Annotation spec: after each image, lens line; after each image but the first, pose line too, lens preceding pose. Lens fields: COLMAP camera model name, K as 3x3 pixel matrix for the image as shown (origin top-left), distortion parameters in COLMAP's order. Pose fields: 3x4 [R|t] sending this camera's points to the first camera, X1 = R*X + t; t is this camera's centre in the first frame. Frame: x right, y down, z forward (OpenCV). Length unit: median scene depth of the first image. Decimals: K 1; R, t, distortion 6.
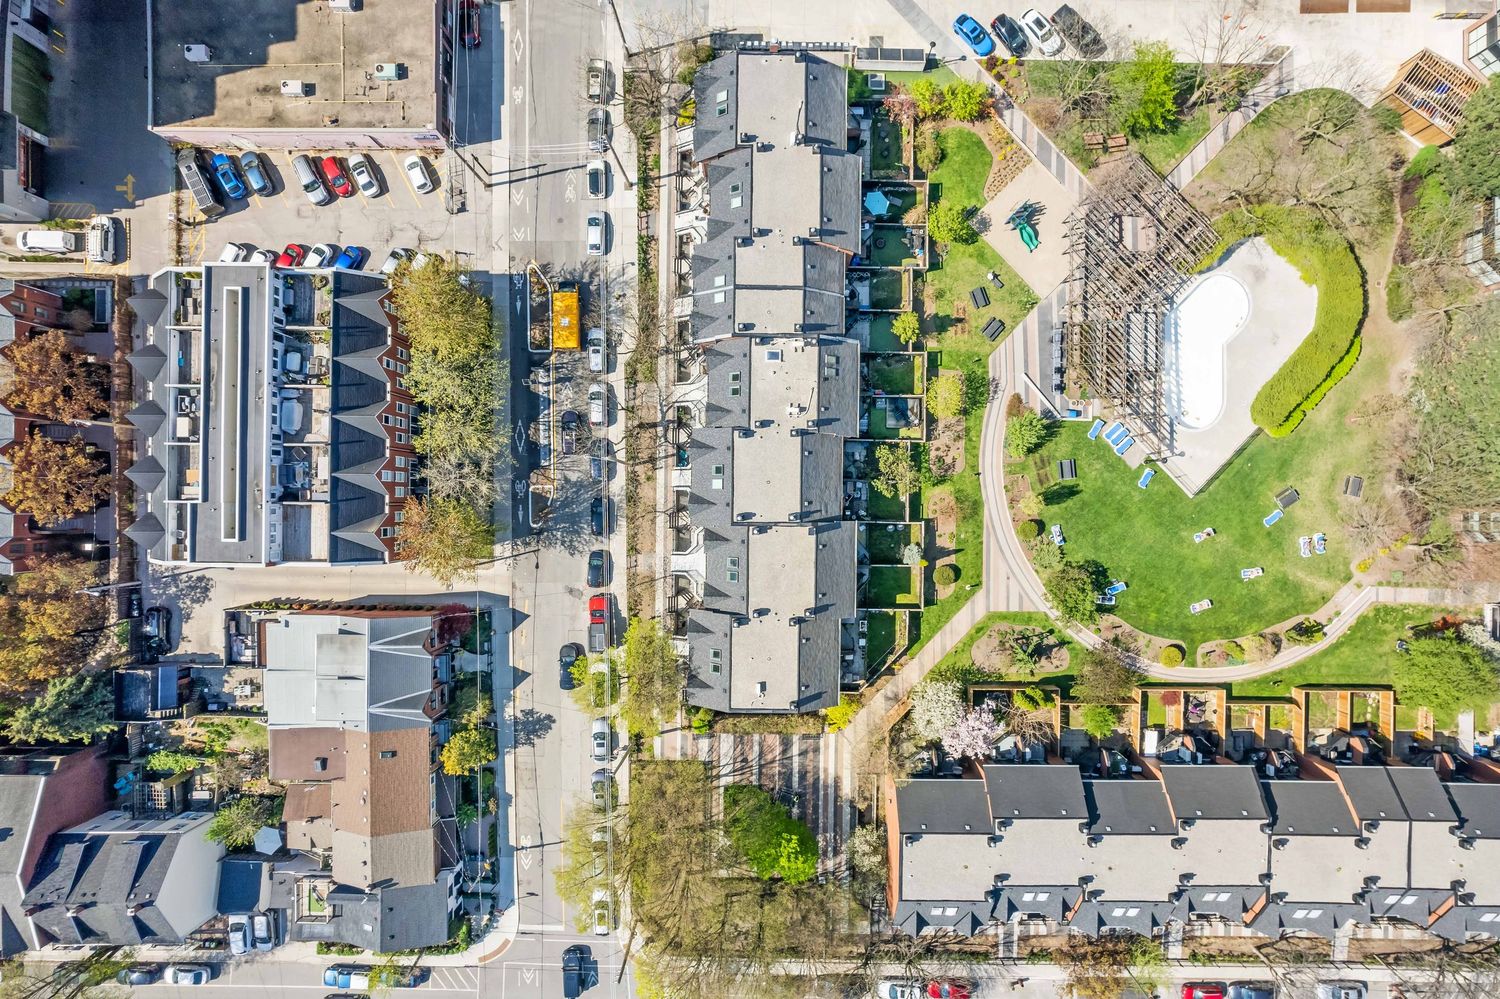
lens RADIAL K [[953.1, 0, 760.8], [0, 953.1, 501.6], [0, 0, 1]] dist [-0.081250, 0.067847]
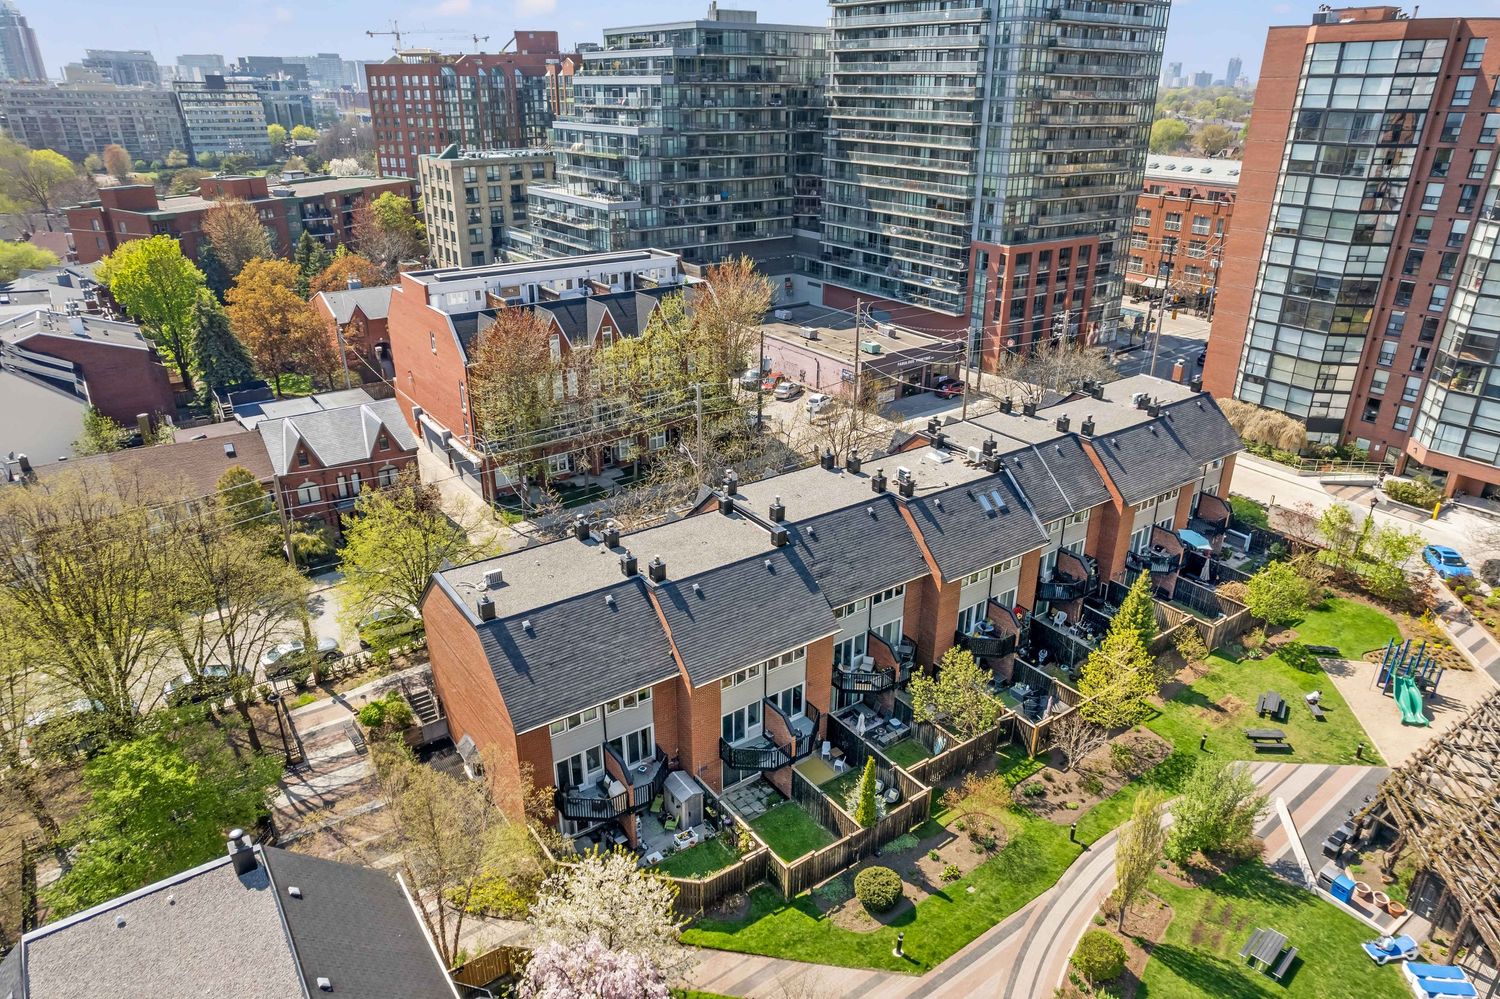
lens RADIAL K [[953.1, 0, 754.1], [0, 953.1, 500.1], [0, 0, 1]] dist [-0.081250, 0.067847]
pose [[0.590542, 0.331479, -0.735786, 0.428169], [-0.806973, 0.234228, -0.542154, 0.326574], [-0.007371, 0.913925, 0.405817, 0.661140]]
